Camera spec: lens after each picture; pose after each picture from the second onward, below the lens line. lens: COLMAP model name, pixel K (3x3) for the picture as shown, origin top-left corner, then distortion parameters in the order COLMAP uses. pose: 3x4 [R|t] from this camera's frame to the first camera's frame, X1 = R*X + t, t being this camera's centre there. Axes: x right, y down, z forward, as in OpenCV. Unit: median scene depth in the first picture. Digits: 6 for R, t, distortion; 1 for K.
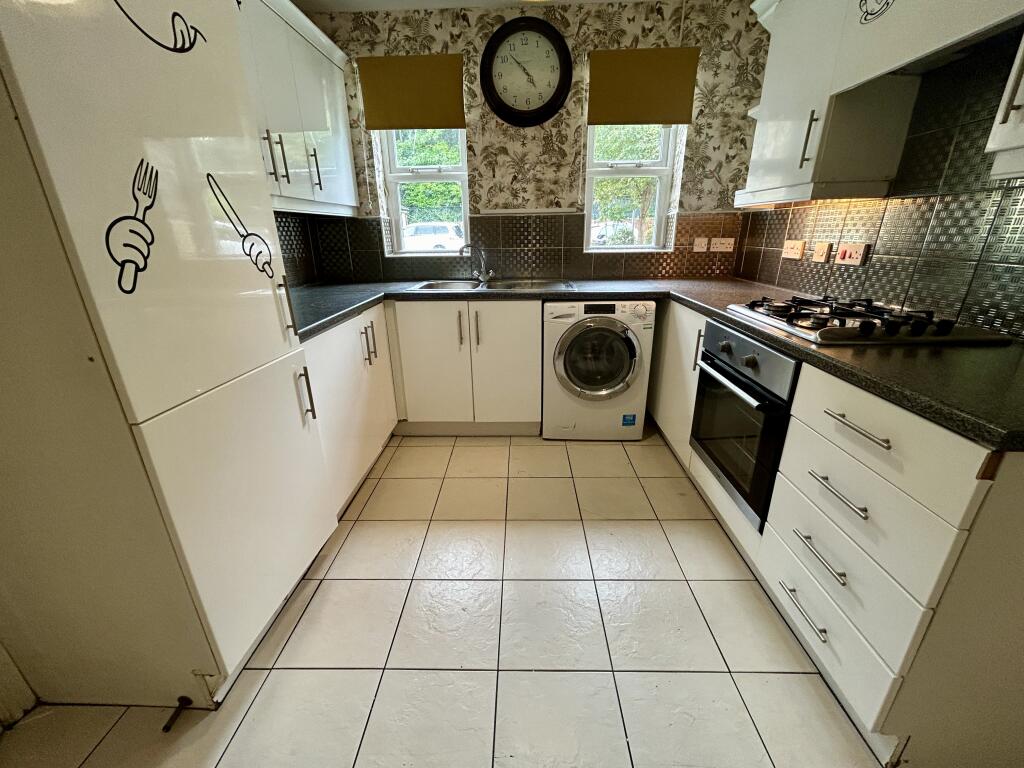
lens RADIAL K [[414.3, 0, 512.0], [0, 414.3, 381.7], [0, 0, 1]] dist [-0.000761, -0.000371]
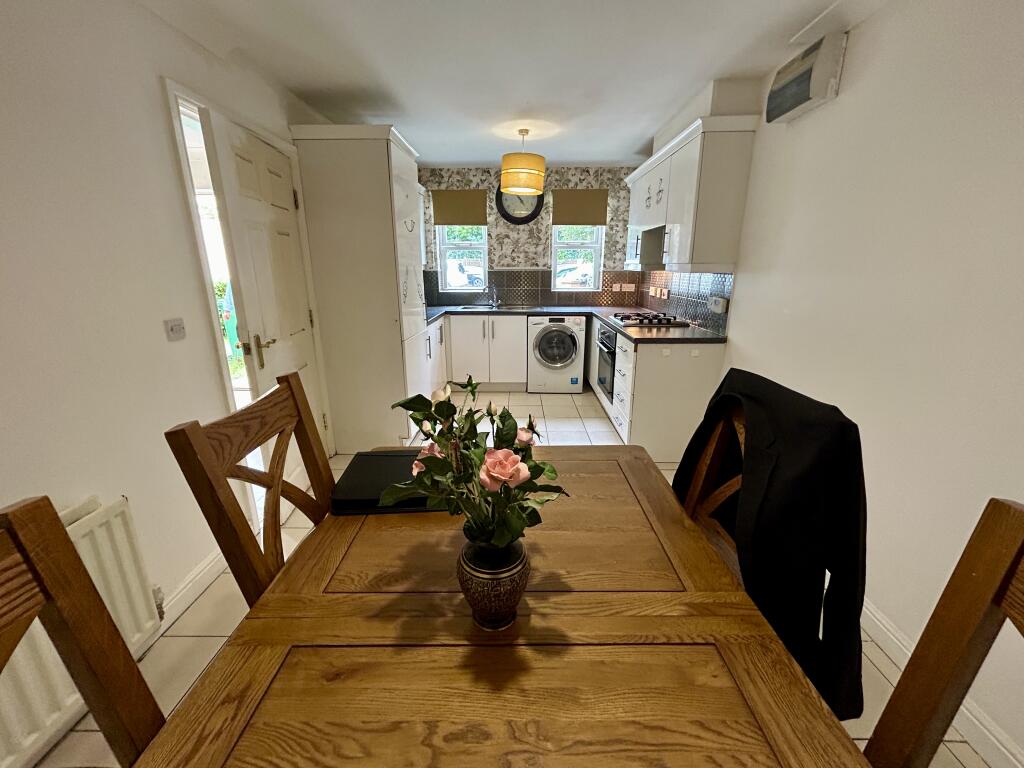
lens RADIAL K [[414.3, 0, 515.0], [0, 414.3, 383.1], [0, 0, 1]] dist [-0.000761, -0.000371]
pose [[0.999837, 0.008757, 0.015791, -0.009926], [-0.007597, 0.997367, -0.072122, 0.234725], [-0.016381, 0.071990, 0.997271, -0.821824]]
